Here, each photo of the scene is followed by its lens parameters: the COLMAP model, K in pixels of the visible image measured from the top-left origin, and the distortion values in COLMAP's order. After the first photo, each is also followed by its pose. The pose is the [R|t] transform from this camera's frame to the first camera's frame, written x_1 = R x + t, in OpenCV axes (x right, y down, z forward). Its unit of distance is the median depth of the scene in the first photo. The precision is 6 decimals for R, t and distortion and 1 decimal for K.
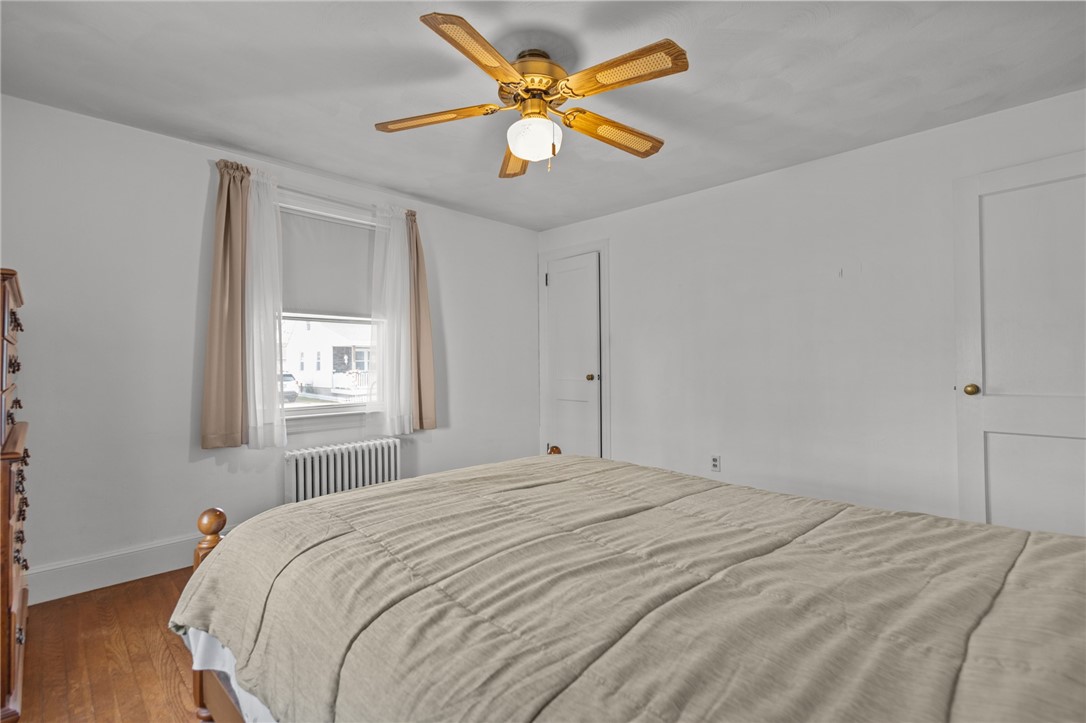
lens RADIAL K [[500.8, 0, 543.0], [0, 500.8, 362.1], [0, 0, 1]] dist [0.004128, 0.000919]
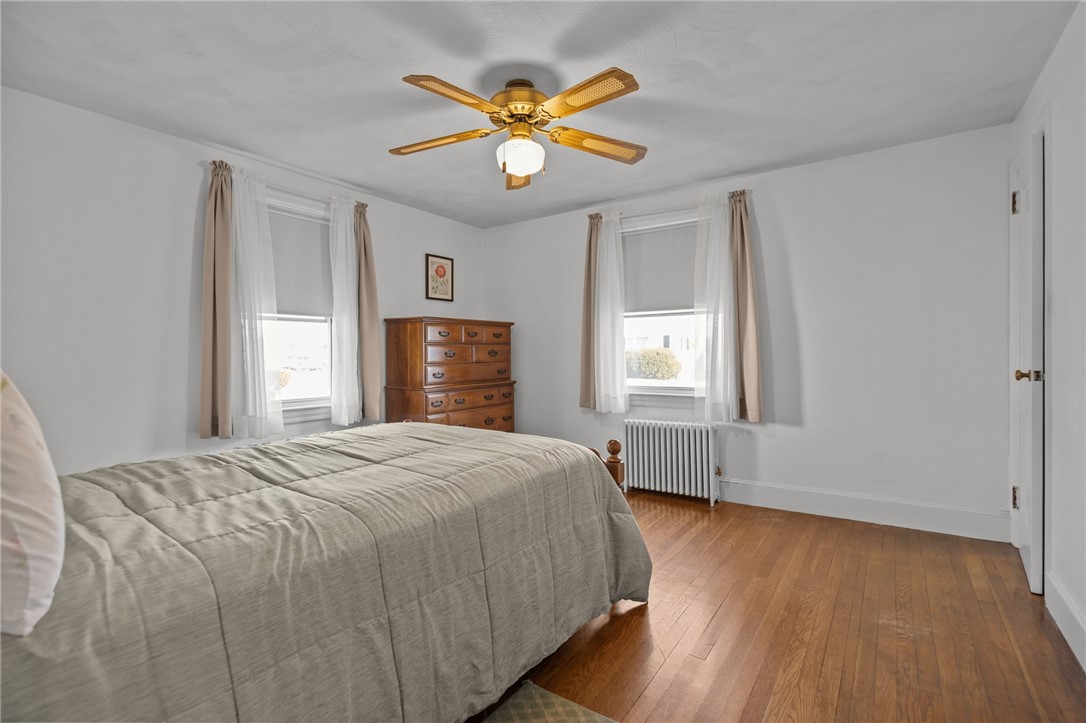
lens RADIAL K [[500.8, 0, 543.2], [0, 500.8, 359.8], [0, 0, 1]] dist [0.004128, 0.000919]
pose [[0.175178, 0.014873, -0.984424, 0.662307], [0.013428, 0.999757, 0.017494, -0.001598], [0.984445, -0.016283, 0.174935, 0.497975]]
